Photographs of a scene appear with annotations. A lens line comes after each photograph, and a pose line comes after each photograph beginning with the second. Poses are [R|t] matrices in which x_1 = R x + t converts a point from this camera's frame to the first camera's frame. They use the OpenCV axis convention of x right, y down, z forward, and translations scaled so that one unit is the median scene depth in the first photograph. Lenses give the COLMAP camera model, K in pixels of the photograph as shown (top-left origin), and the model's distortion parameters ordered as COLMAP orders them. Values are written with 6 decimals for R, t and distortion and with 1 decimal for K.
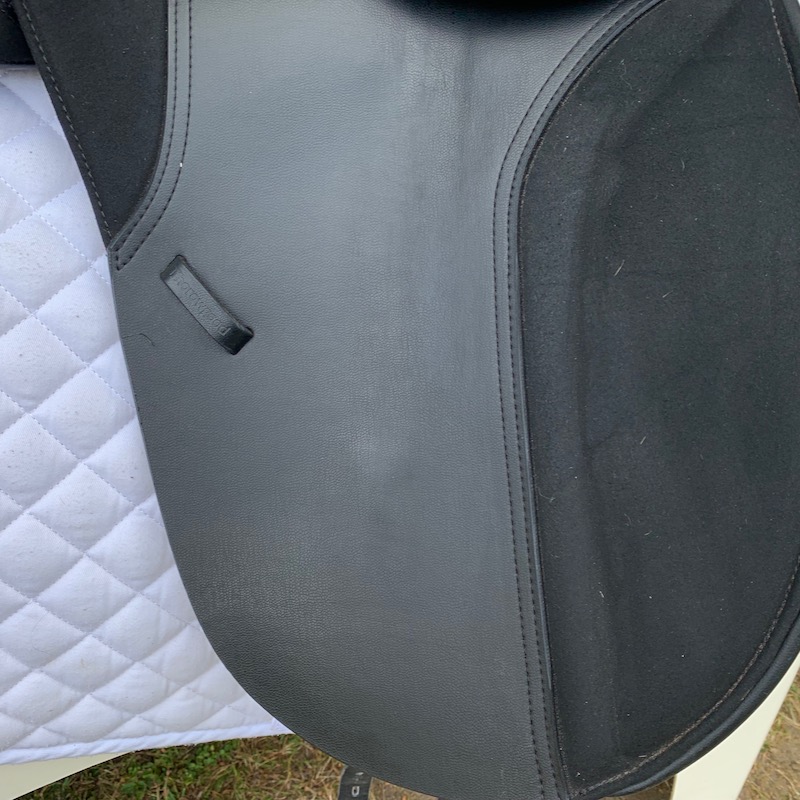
lens RADIAL K [[796.9, 0, 400.0], [0, 796.9, 400.0], [0, 0, 1]] dist [-0.005196, 0.000814]
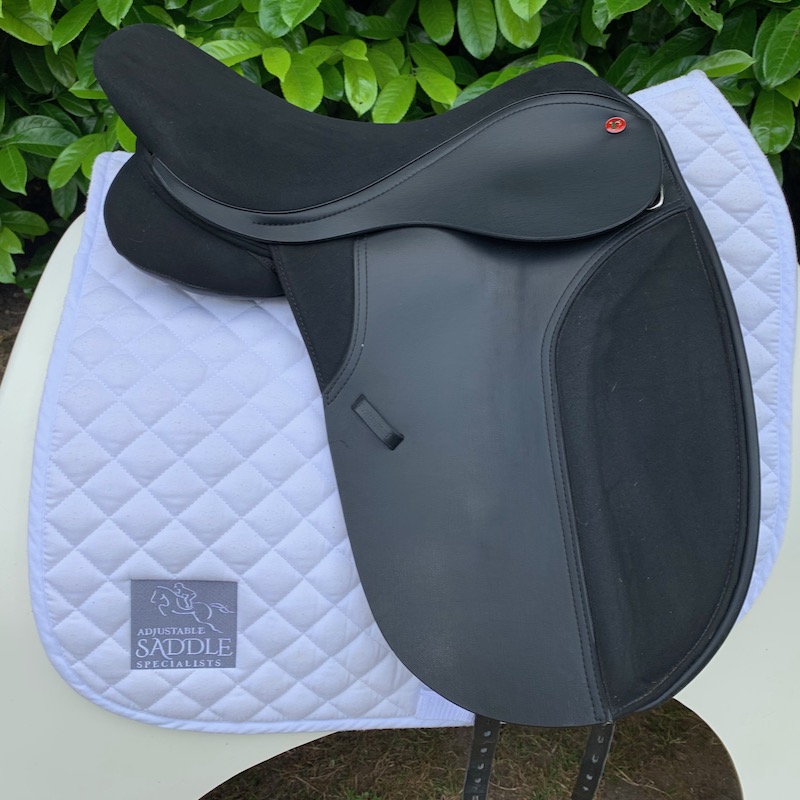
lens RADIAL K [[796.9, 0, 400.0], [0, 796.9, 400.0], [0, 0, 1]] dist [-0.005196, 0.000814]
pose [[0.991341, -0.050543, -0.121197, 0.017195], [0.023932, 0.977040, -0.211709, 0.198876], [0.129114, 0.206975, 0.969789, -0.674262]]
